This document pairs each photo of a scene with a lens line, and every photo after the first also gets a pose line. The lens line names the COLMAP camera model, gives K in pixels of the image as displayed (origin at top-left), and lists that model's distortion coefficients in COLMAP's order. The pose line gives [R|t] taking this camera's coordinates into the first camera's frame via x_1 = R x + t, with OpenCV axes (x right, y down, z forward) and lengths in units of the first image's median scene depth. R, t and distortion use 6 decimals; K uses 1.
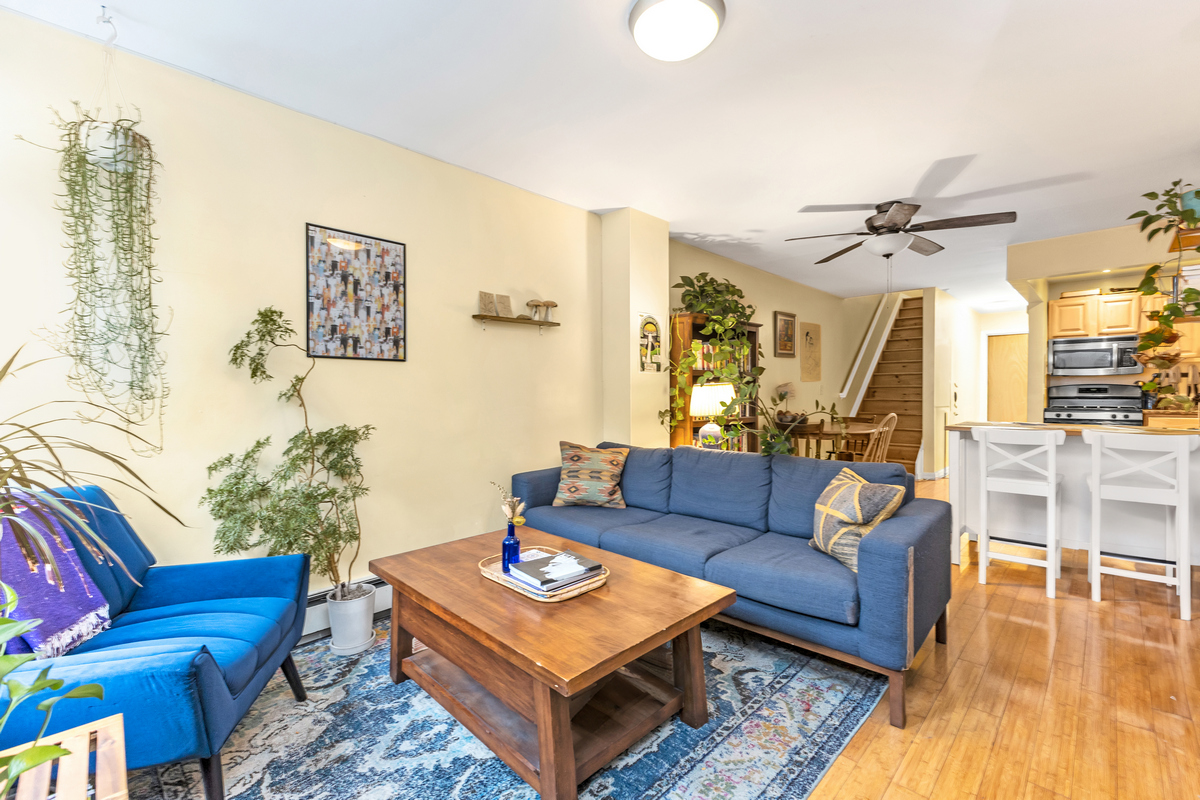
lens RADIAL K [[513.6, 0, 600.0], [0, 513.6, 400.0], [0, 0, 1]] dist [-0.000438, -0.000038]
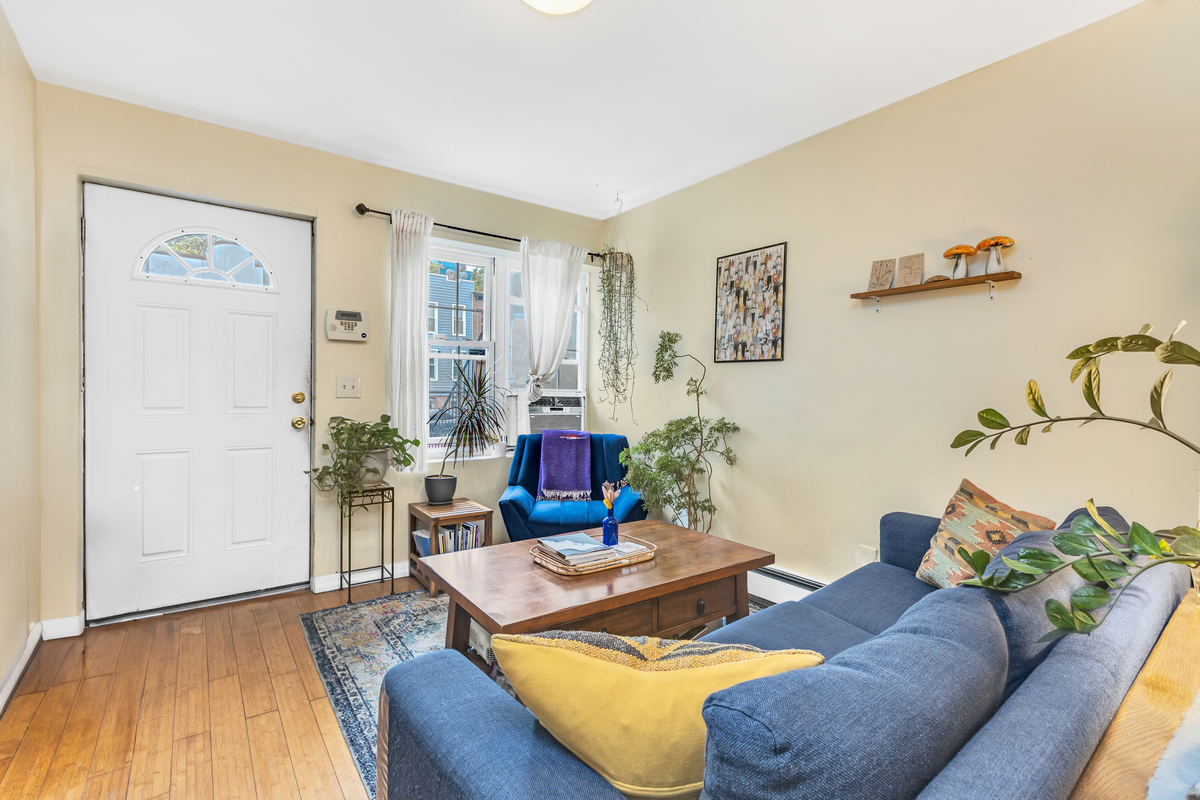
lens RADIAL K [[513.6, 0, 600.0], [0, 513.6, 400.0], [0, 0, 1]] dist [-0.000438, -0.000038]
pose [[-0.123814, 0.022826, -0.992043, 0.680187], [-0.030411, 0.999178, 0.026786, -0.015048], [0.991839, 0.033486, -0.123018, 0.806556]]
